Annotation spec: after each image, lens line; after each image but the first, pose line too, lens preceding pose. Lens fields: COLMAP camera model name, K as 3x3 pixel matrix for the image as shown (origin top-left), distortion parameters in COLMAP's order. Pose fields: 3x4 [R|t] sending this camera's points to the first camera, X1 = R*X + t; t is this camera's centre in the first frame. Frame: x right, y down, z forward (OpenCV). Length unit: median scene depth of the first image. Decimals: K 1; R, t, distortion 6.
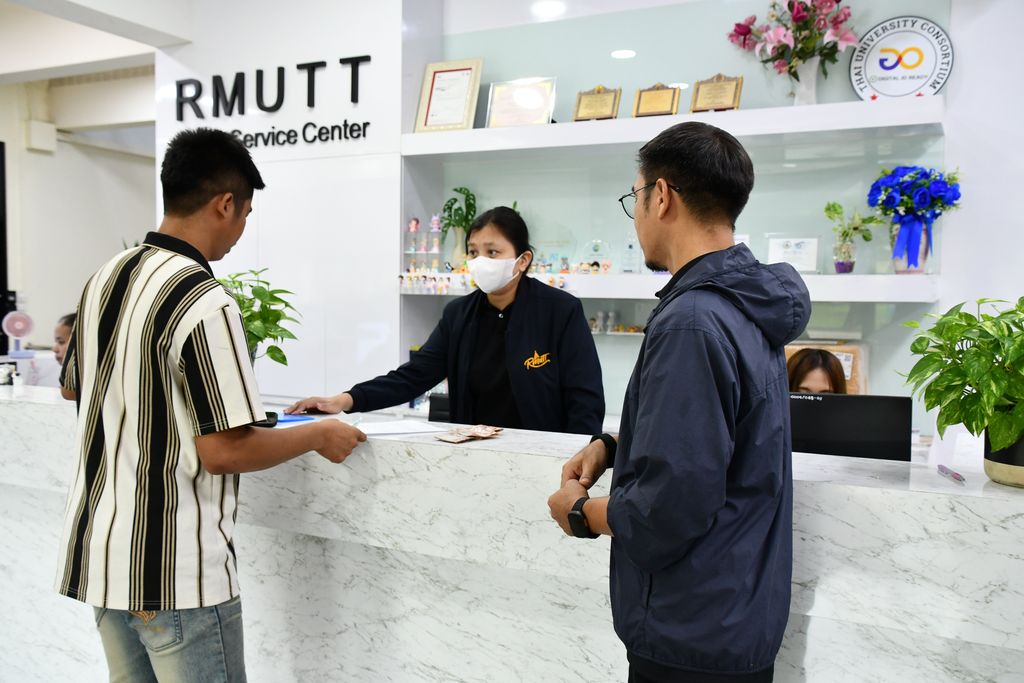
lens RADIAL K [[940.8, 0, 509.1], [0, 940.8, 345.1], [0, 0, 1]] dist [-0.036547, 0.000000]
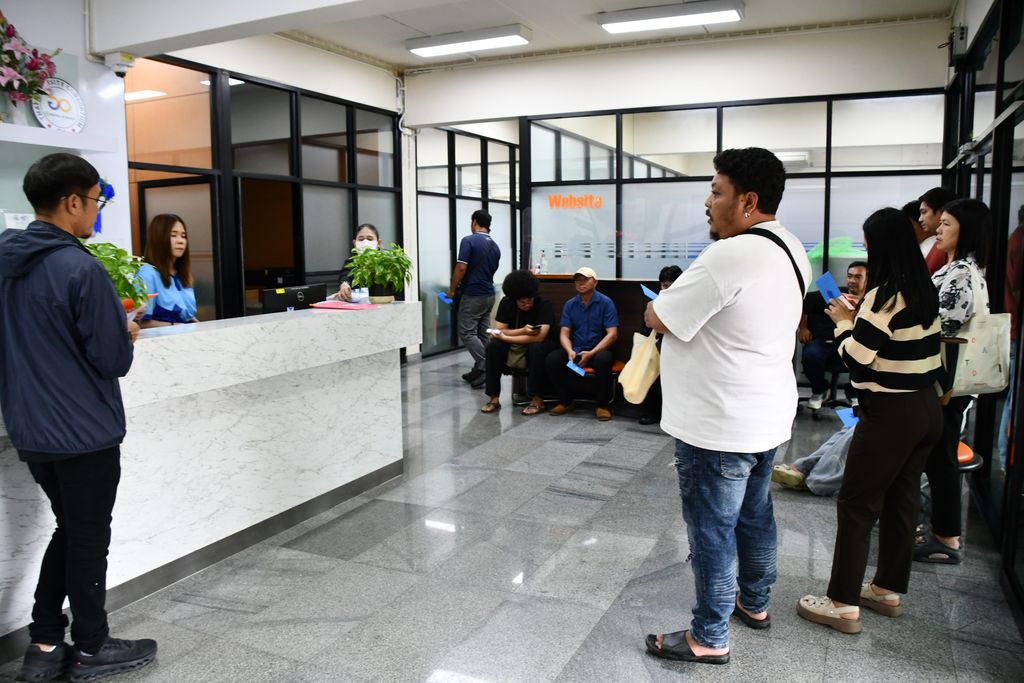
lens RADIAL K [[796.2, 0, 513.2], [0, 796.2, 343.1], [0, 0, 1]] dist [-0.146007, 0.092746]
pose [[-0.059050, -0.131748, 0.989523, -0.994396], [0.063925, 0.988719, 0.135455, -0.024937], [-0.996206, 0.071254, -0.049961, 0.310194]]
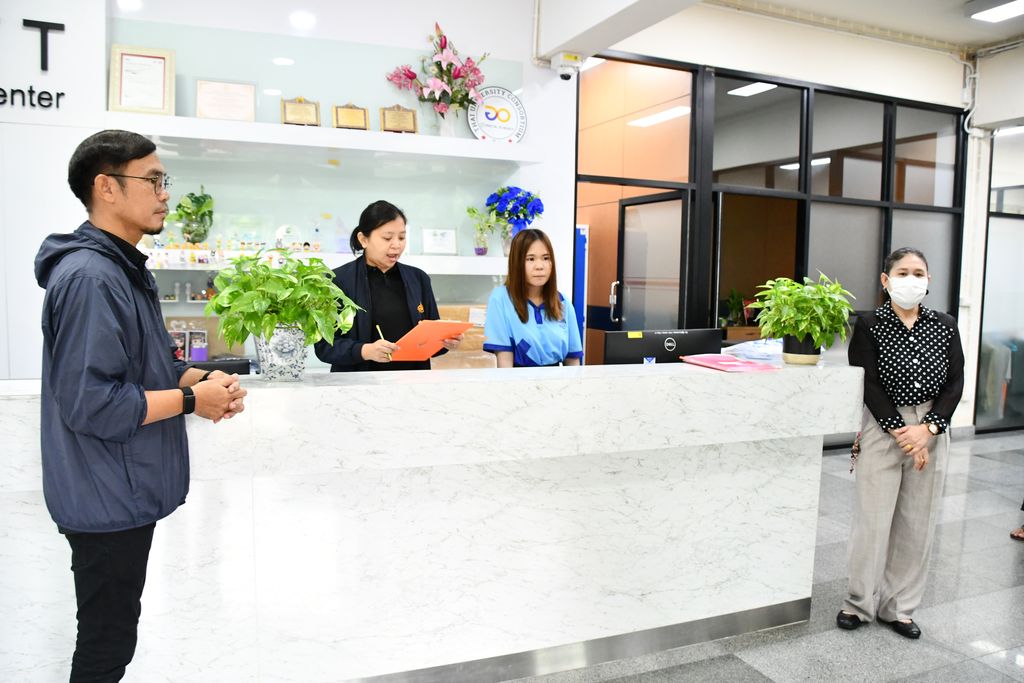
lens RADIAL K [[796.2, 0, 511.3], [0, 796.2, 344.1], [0, 0, 1]] dist [-0.146007, 0.092746]
pose [[0.643725, -0.065840, 0.762419, -0.568870], [0.030253, 0.997703, 0.060616, -0.011824], [-0.764659, -0.015954, 0.644238, 0.153605]]
